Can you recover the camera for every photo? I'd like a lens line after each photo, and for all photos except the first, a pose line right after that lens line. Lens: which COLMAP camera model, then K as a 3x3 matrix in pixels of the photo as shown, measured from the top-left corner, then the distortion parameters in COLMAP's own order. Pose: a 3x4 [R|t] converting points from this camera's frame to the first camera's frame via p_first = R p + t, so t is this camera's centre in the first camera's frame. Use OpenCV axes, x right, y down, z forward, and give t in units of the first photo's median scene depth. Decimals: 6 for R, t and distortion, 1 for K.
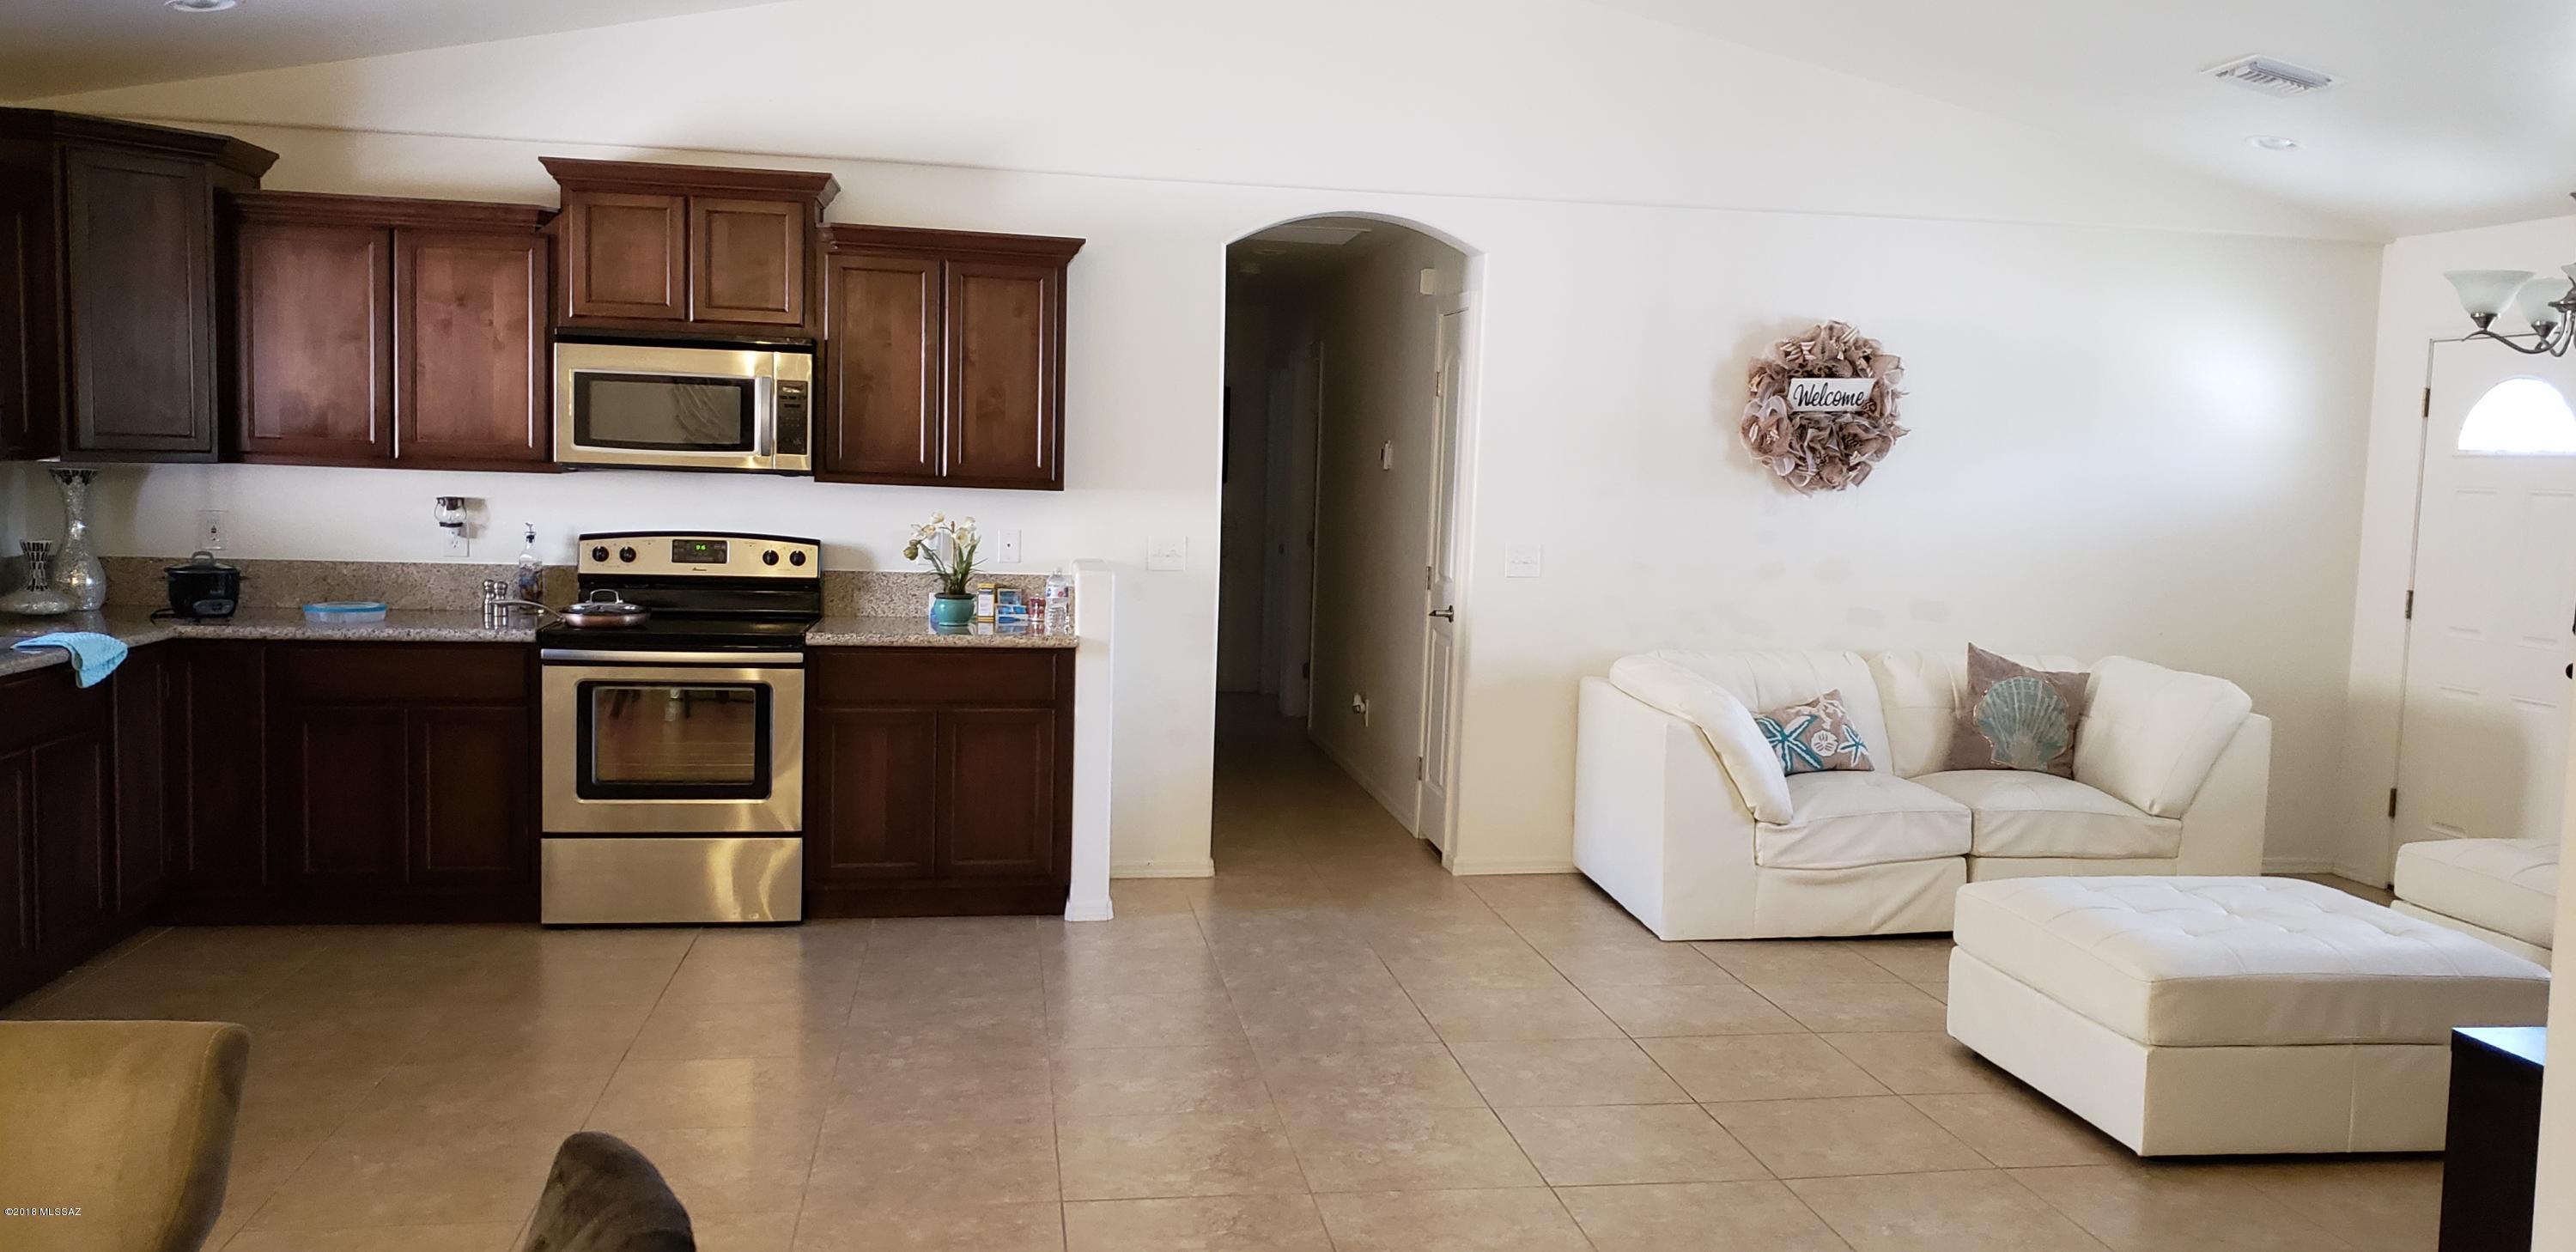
lens RADIAL K [[2027.3, 0, 1339.4], [0, 2027.3, 621.1], [0, 0, 1]] dist [0.035888, -0.006346]
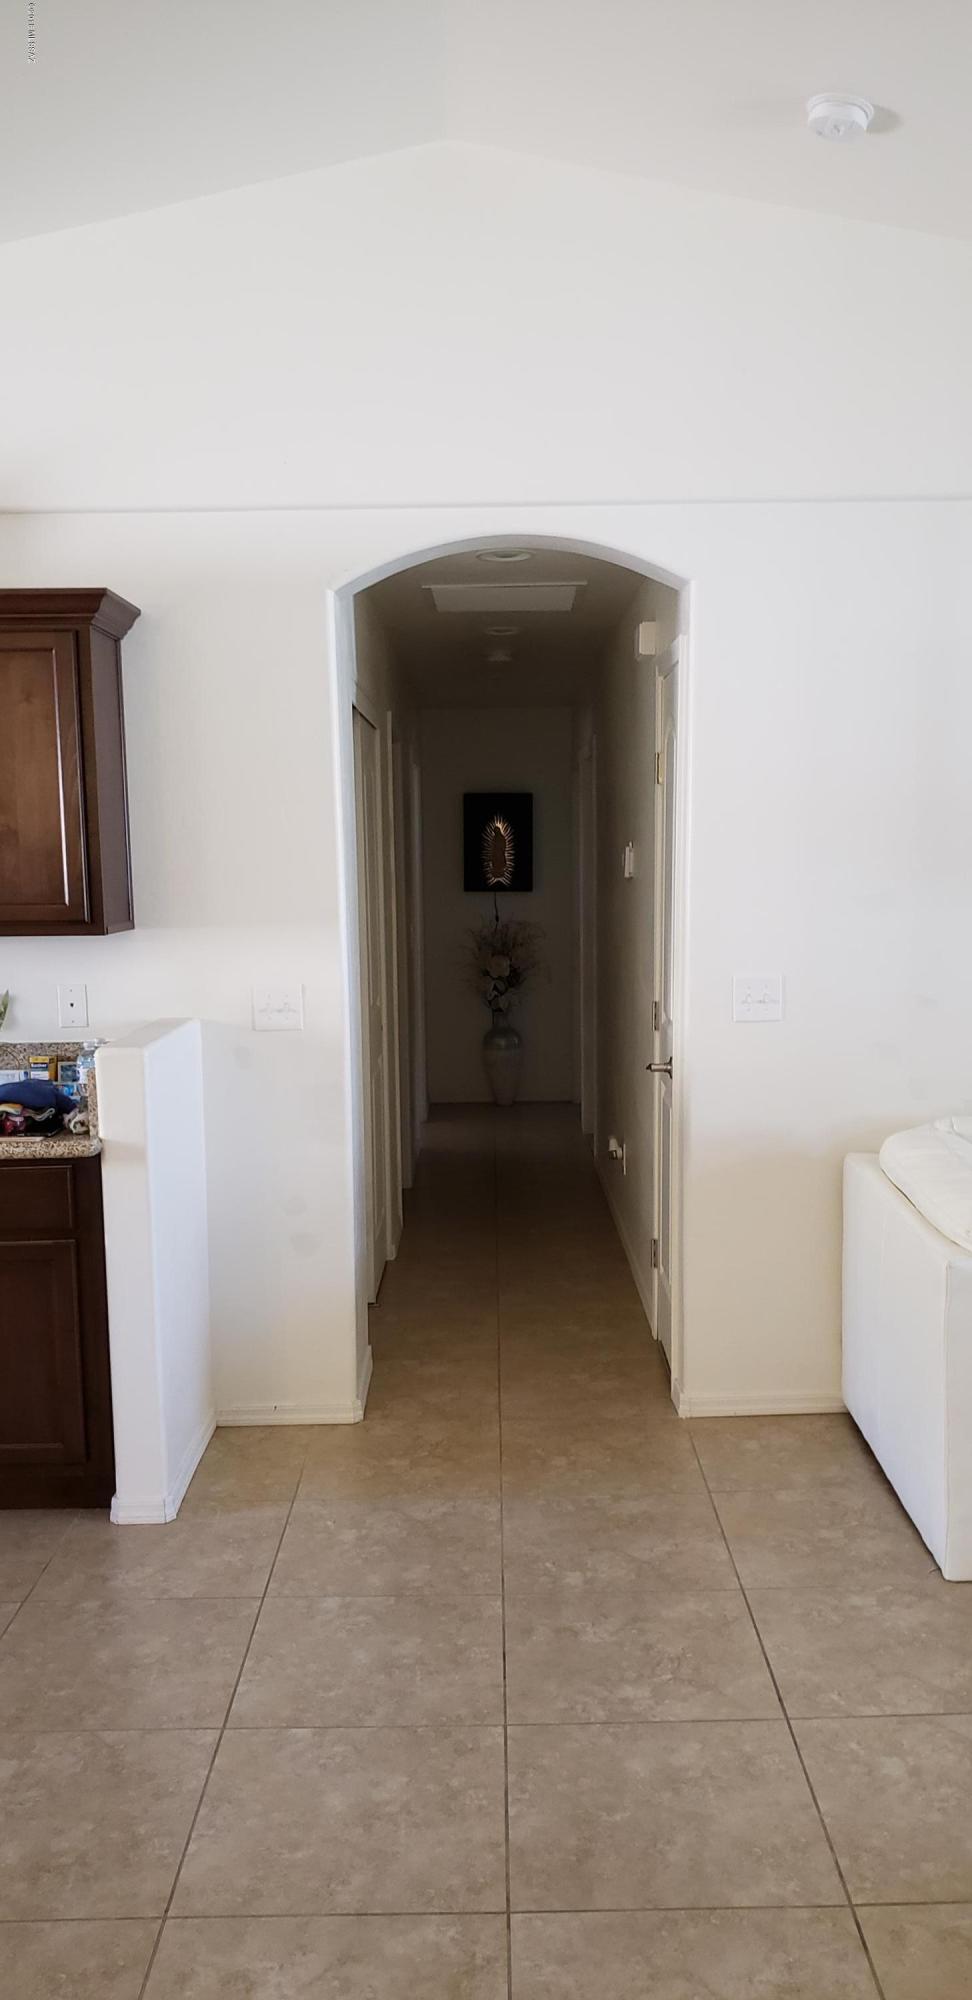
lens RADIAL K [[1579.0, 0, 481.8], [0, 1579.0, 1048.9], [0, 0, 1]] dist [0.016673, 0.006440]
pose [[0.983918, -0.026149, -0.176694, 0.101339], [0.033431, 0.998704, 0.038364, -0.040690], [0.175462, -0.043654, 0.983518, 0.455116]]
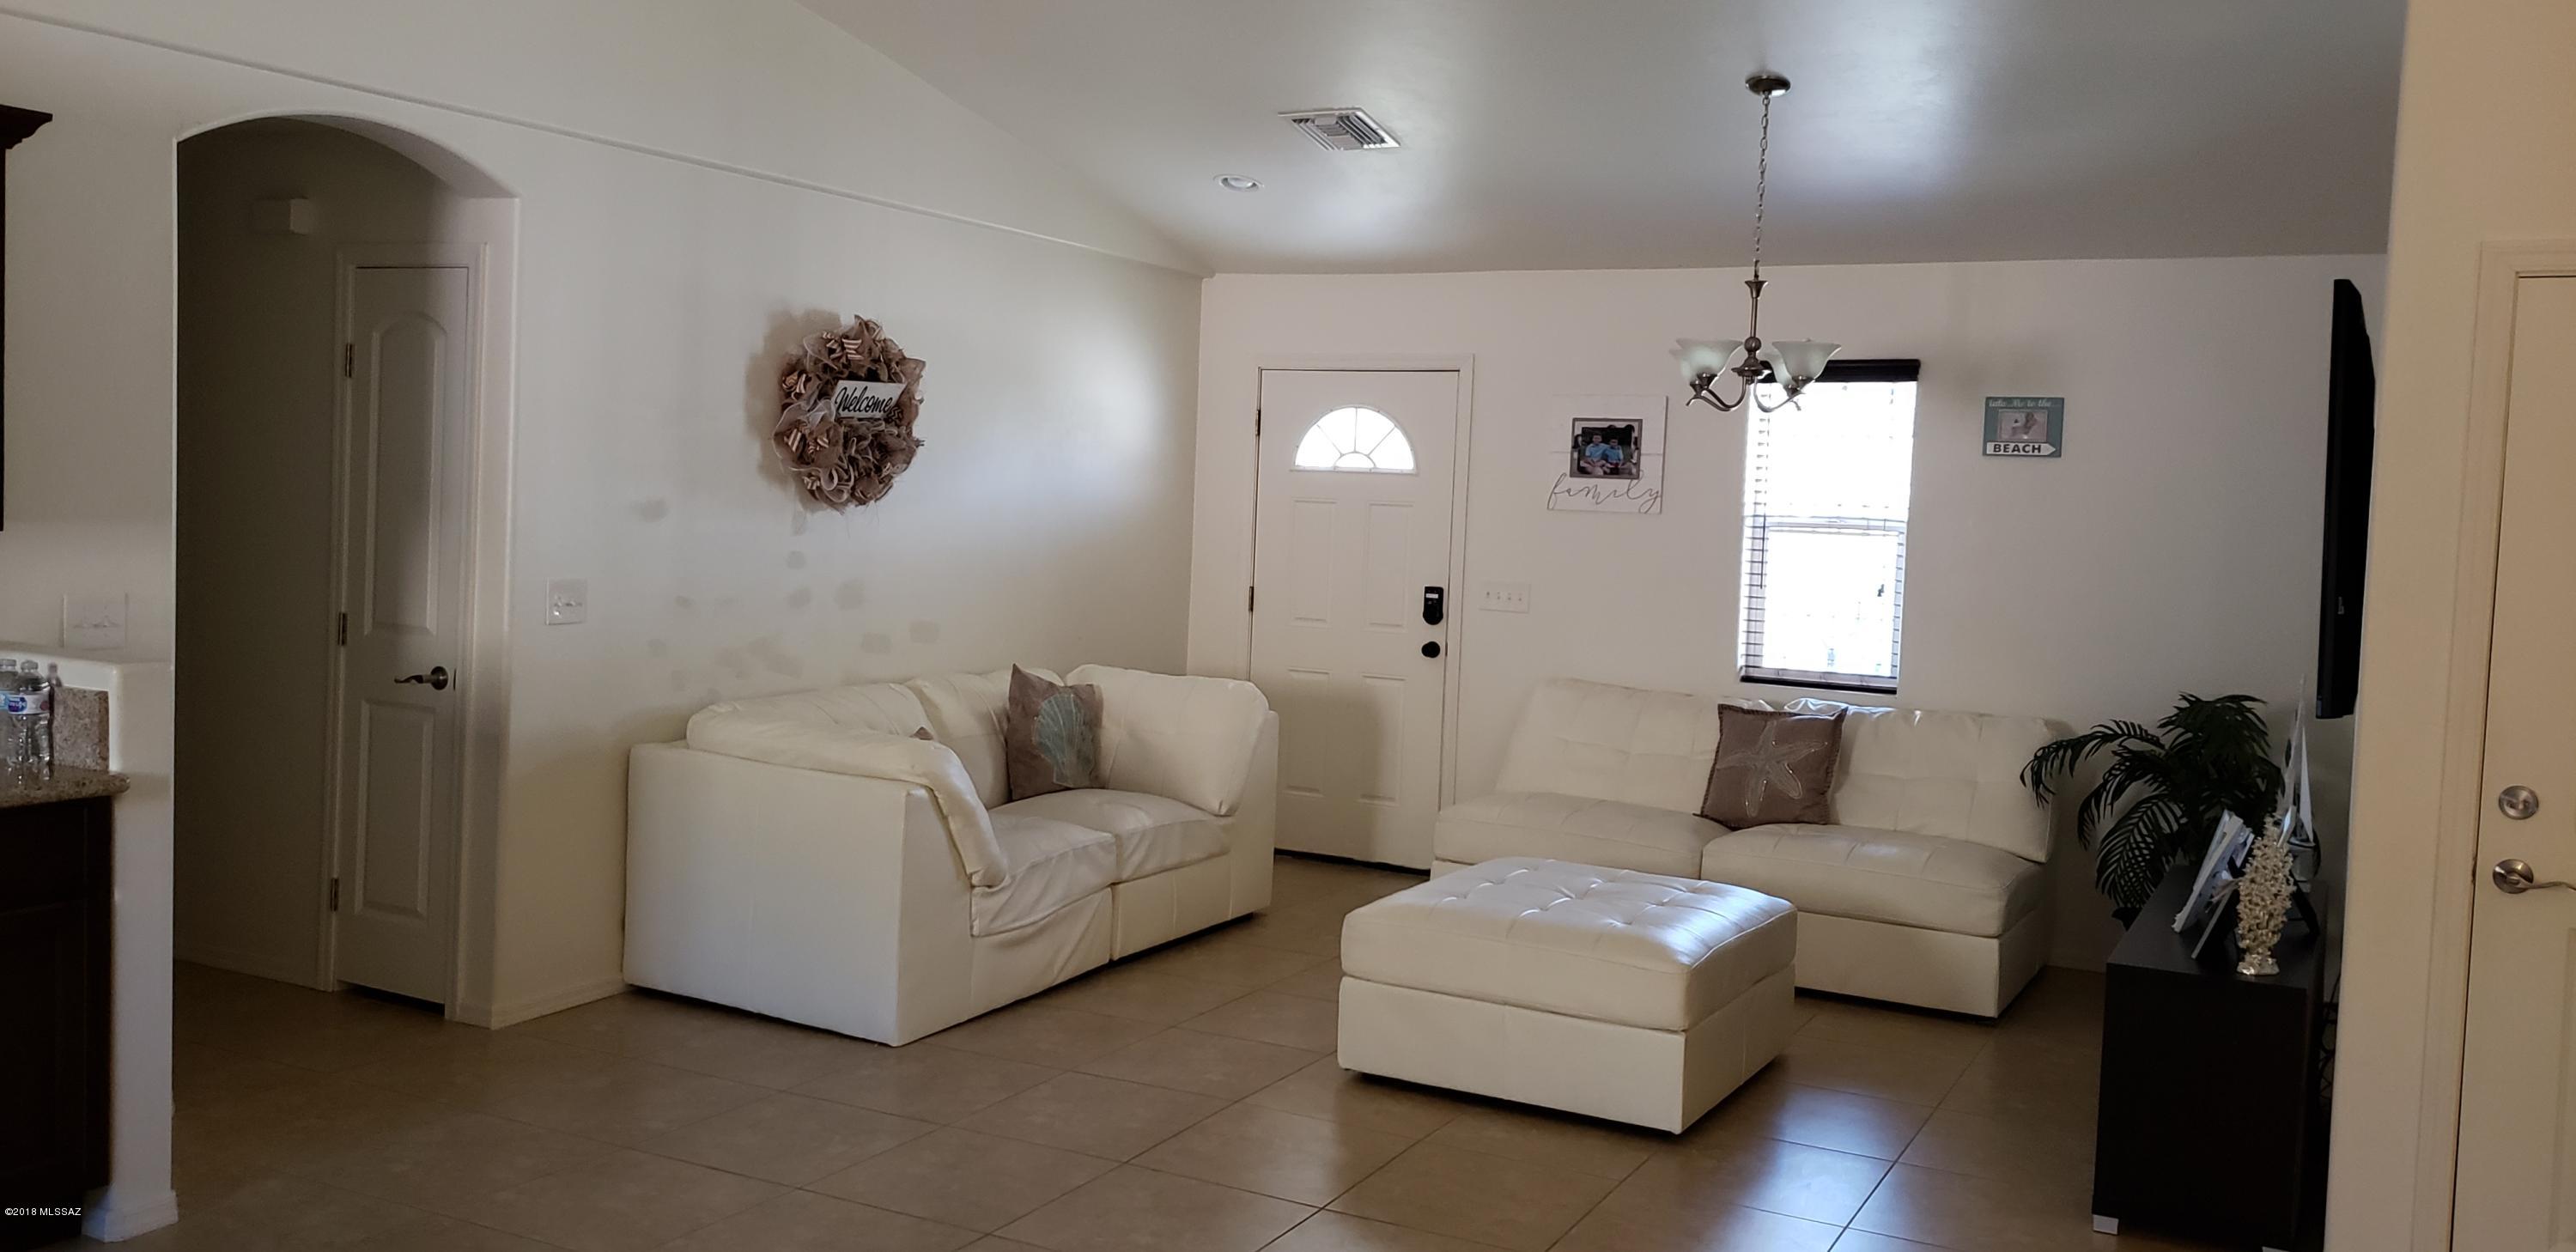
lens RADIAL K [[1991.0, 0, 1442.1], [0, 1991.0, 576.1], [0, 0, 1]] dist [0.008157, 0.001337]
pose [[0.566383, -0.041432, 0.823100, -0.379033], [0.040682, 0.998924, 0.022289, -0.047122], [-0.823138, 0.020861, 0.567459, 0.322694]]
